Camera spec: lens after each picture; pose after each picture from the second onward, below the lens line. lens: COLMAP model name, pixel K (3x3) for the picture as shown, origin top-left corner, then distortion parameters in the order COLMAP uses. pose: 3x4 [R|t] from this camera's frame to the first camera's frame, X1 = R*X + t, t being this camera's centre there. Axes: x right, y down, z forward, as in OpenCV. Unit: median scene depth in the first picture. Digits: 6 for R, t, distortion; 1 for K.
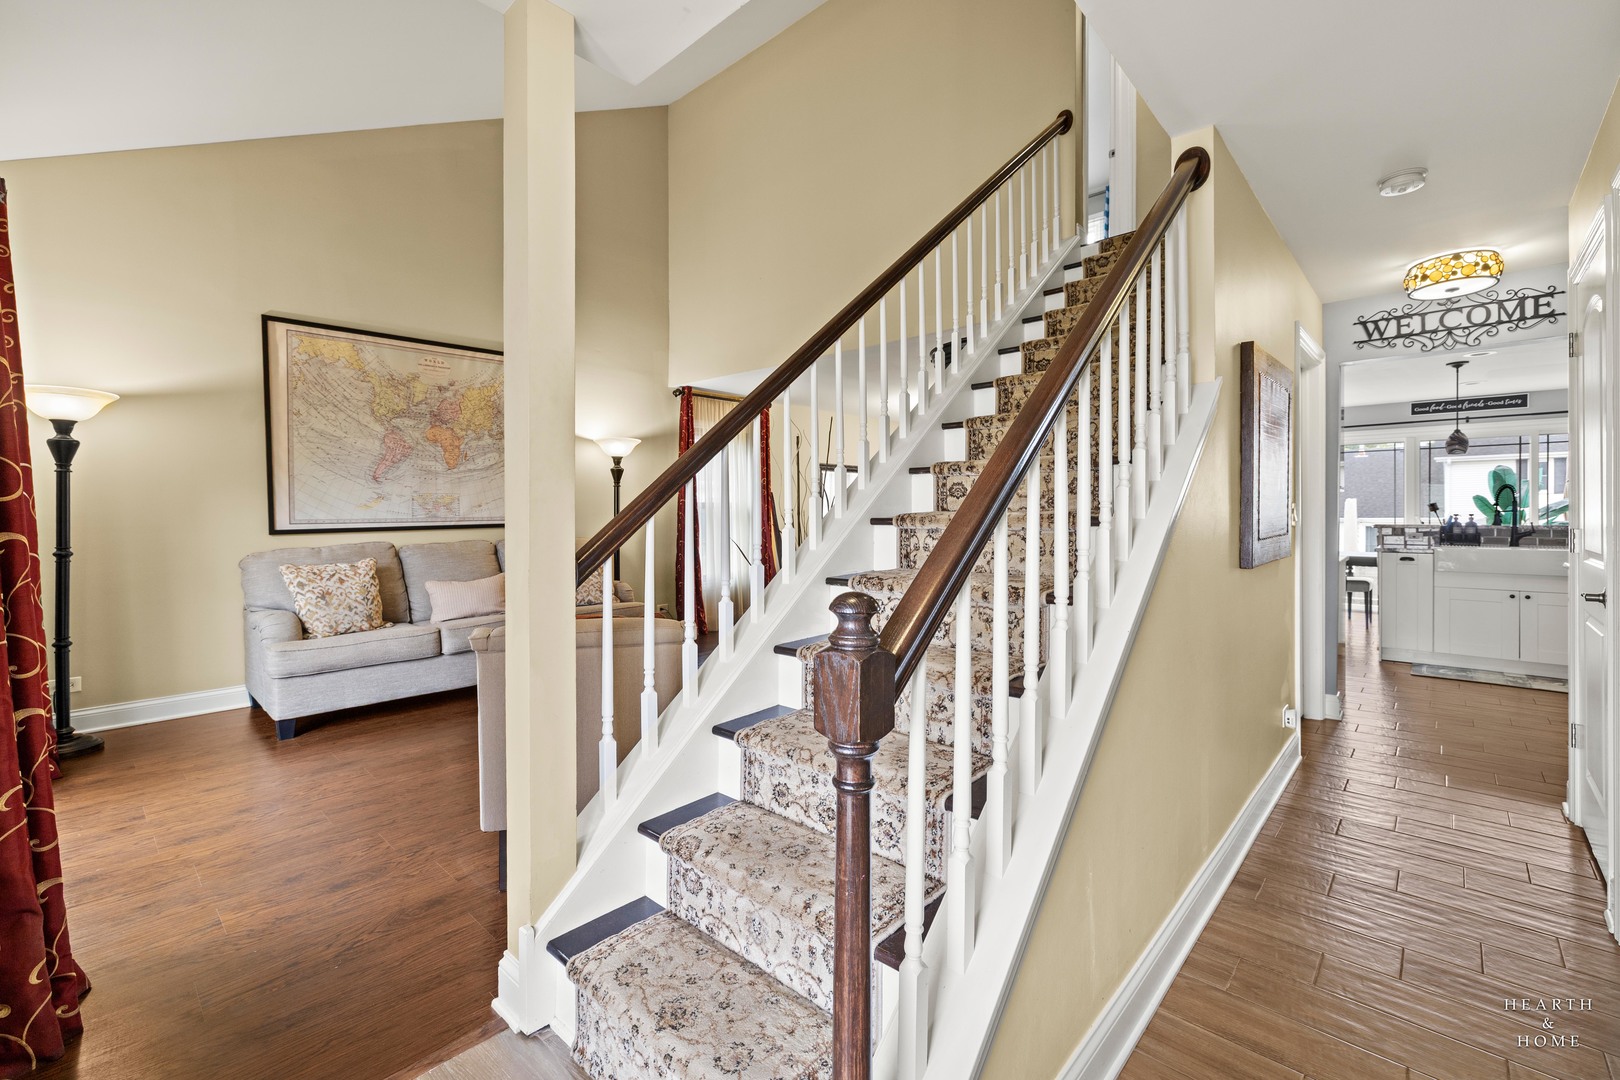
lens RADIAL K [[677.8, 0, 813.4], [0, 677.8, 514.0], [0, 0, 1]] dist [0.001280, -0.000990]
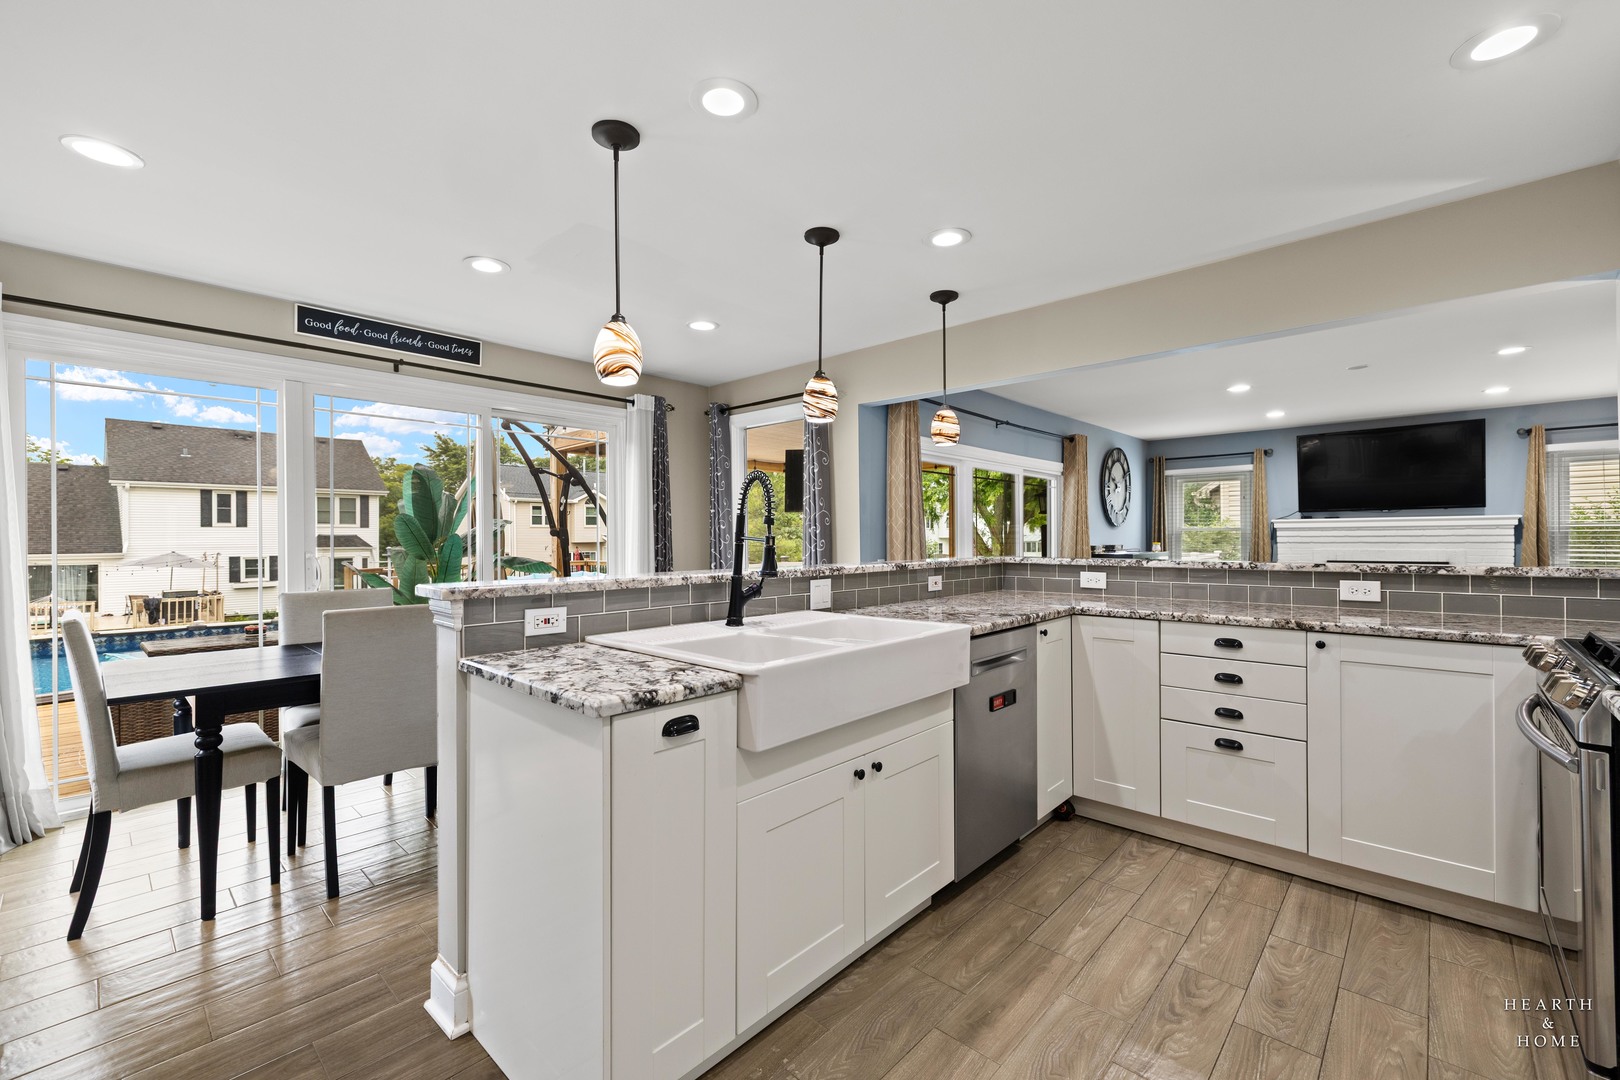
lens RADIAL K [[677.8, 0, 801.0], [0, 677.8, 538.3], [0, 0, 1]] dist [0.001280, -0.000990]
pose [[0.008799, 0.004691, 0.999950, 0.446249], [0.008604, 0.999952, -0.004767, -0.001475], [-0.999924, 0.008646, 0.008758, 0.685346]]
